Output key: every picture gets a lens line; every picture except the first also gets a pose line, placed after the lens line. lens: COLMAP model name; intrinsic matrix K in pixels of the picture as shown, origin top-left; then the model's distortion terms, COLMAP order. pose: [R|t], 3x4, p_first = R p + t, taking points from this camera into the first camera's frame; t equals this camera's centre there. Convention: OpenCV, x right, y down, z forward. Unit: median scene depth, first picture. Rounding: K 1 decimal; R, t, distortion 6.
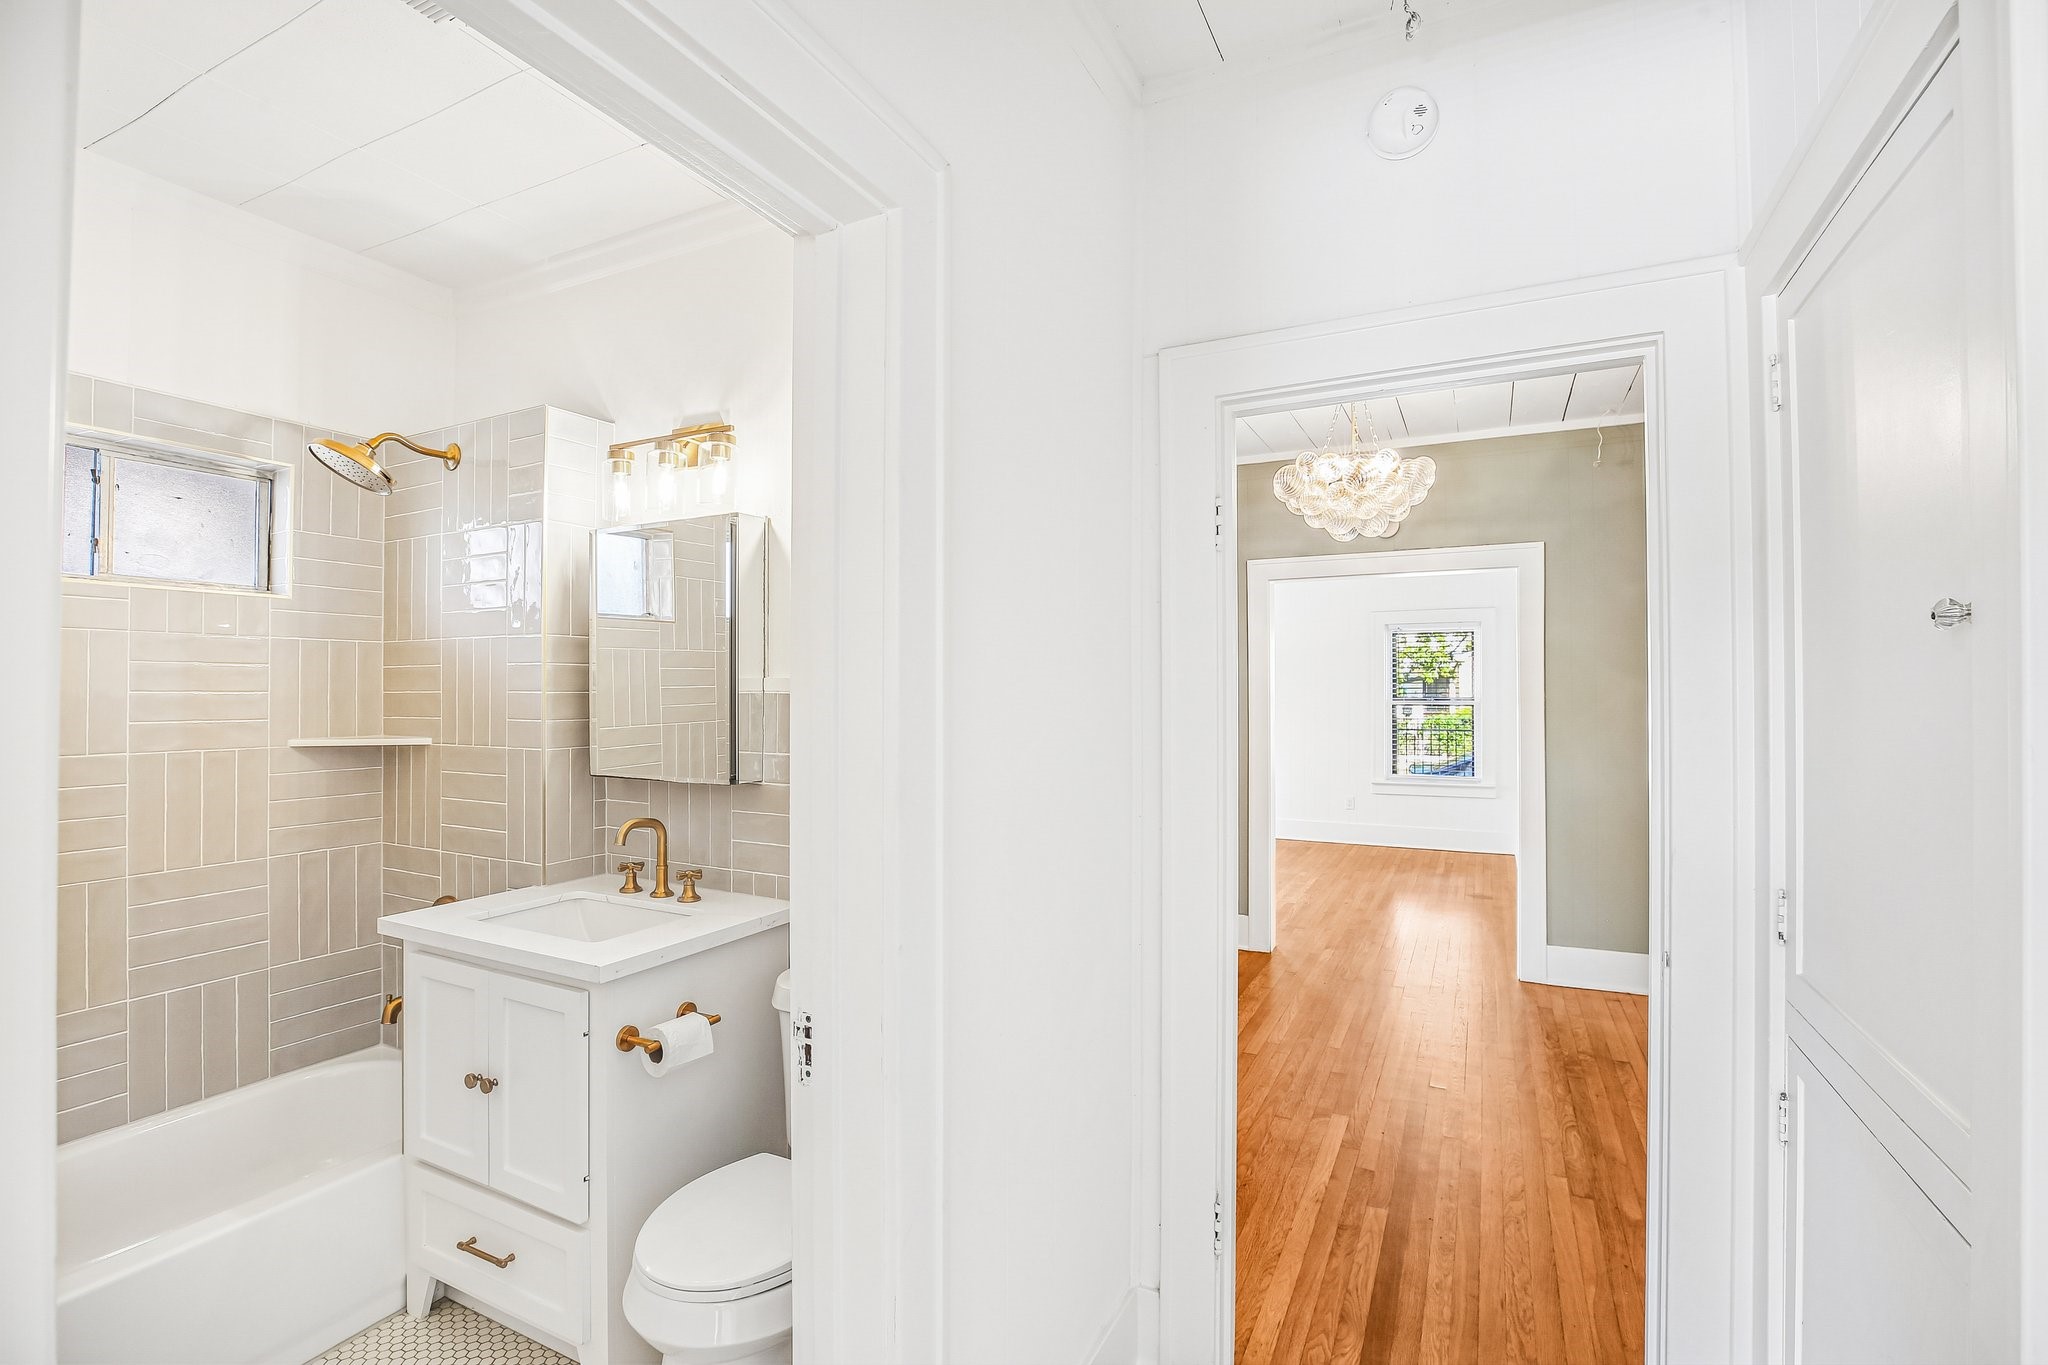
lens RADIAL K [[933.2, 0, 1019.8], [0, 933.2, 681.0], [0, 0, 1]] dist [-0.045826, 0.013863]
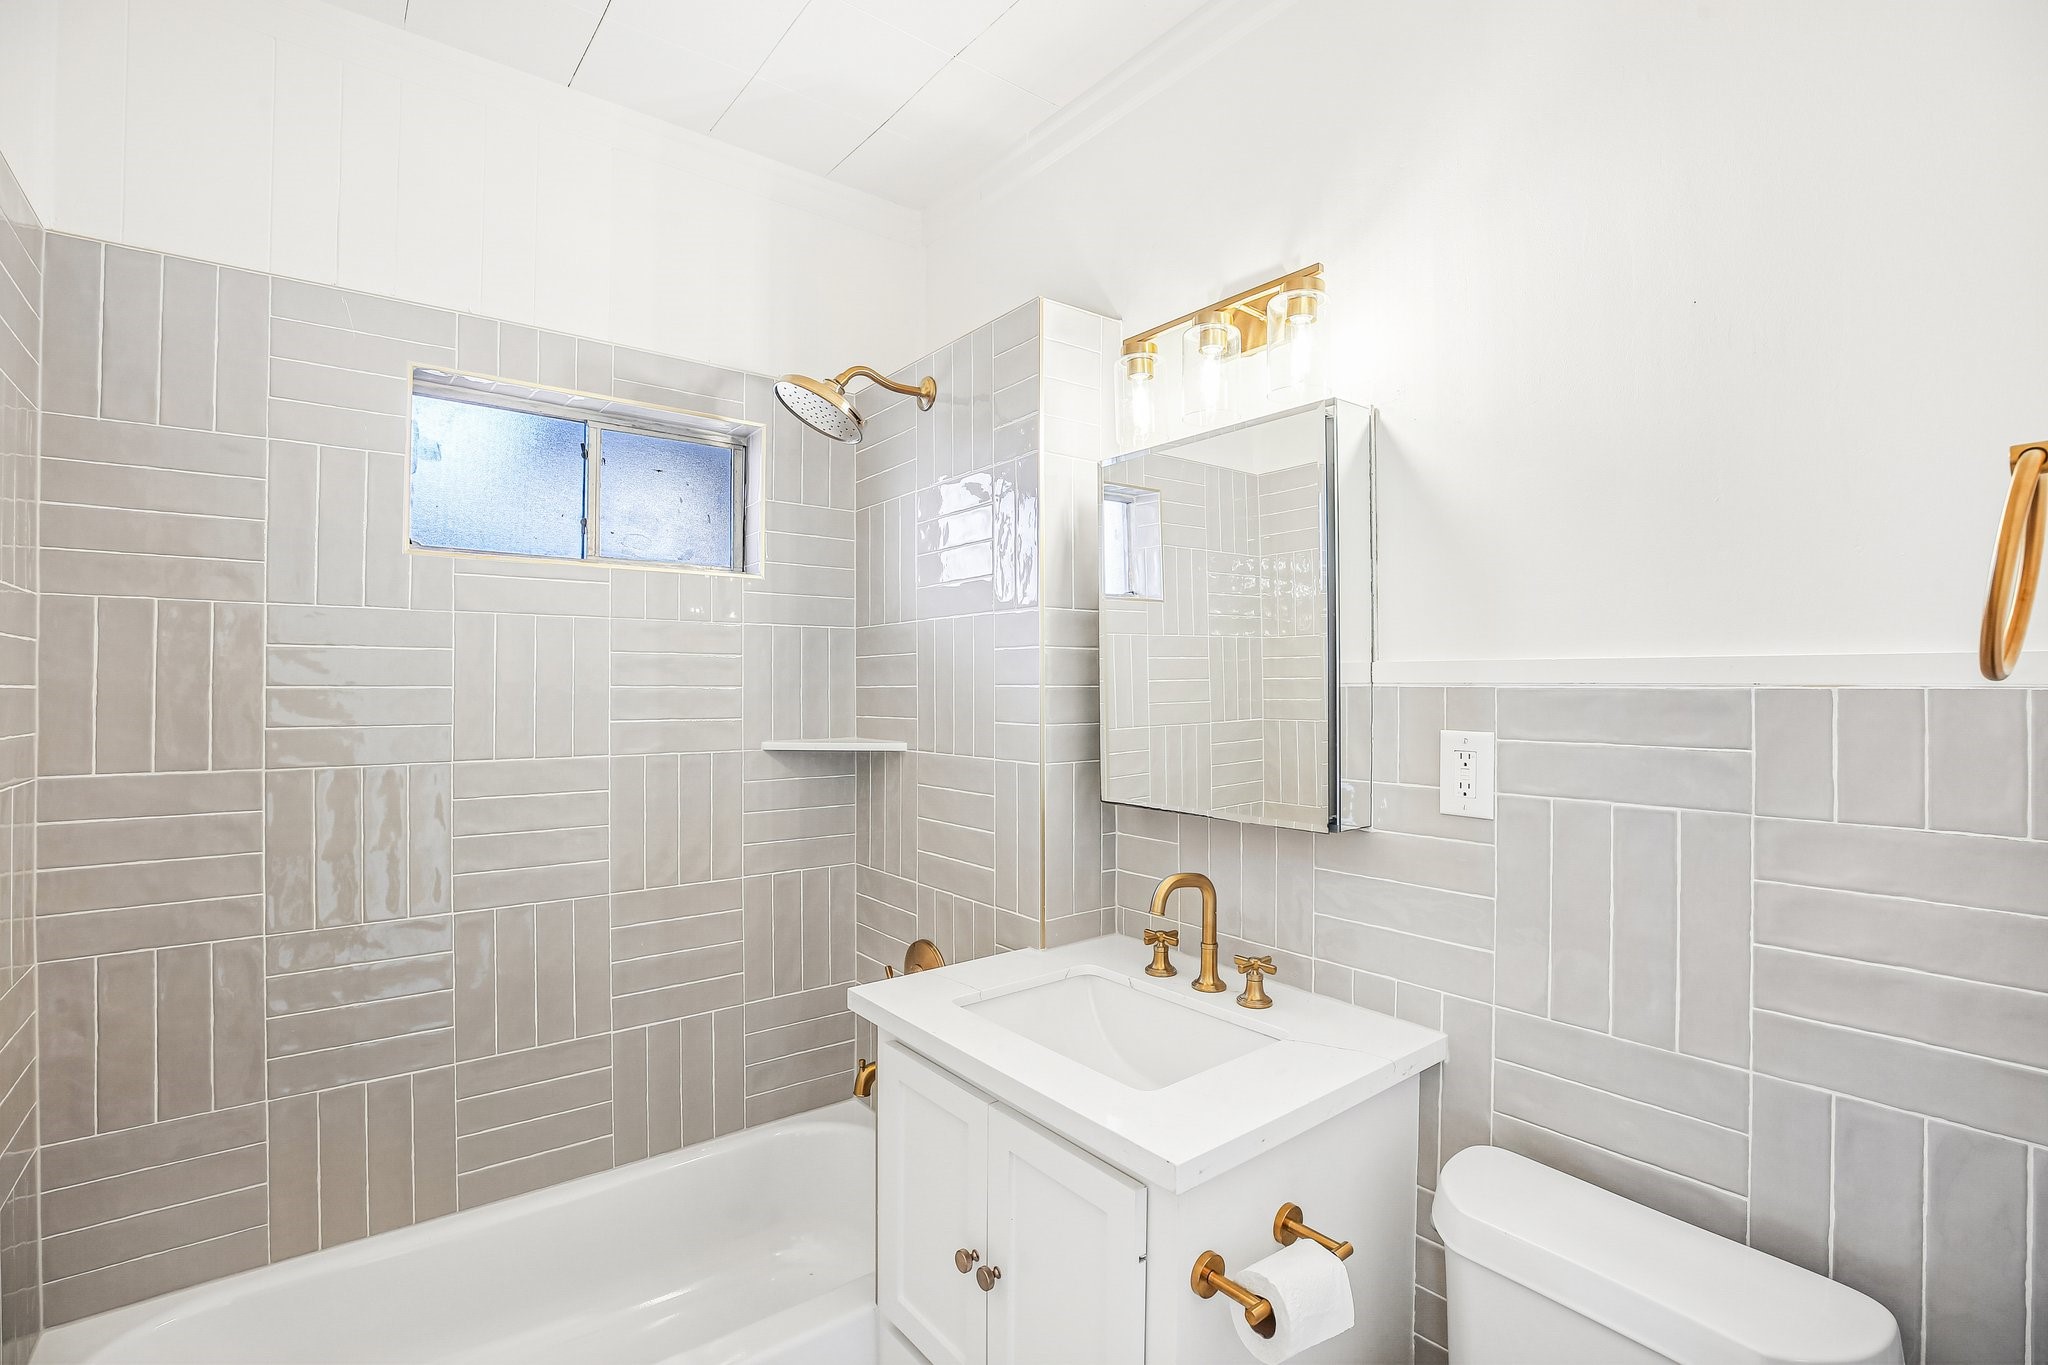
lens RADIAL K [[933.2, 0, 1019.8], [0, 933.2, 681.0], [0, 0, 1]] dist [-0.045826, 0.013863]
pose [[0.905172, -0.003995, -0.425027, -0.213587], [0.005482, 0.999982, 0.002277, 0.006295], [0.425010, -0.004391, 0.905178, 0.316476]]
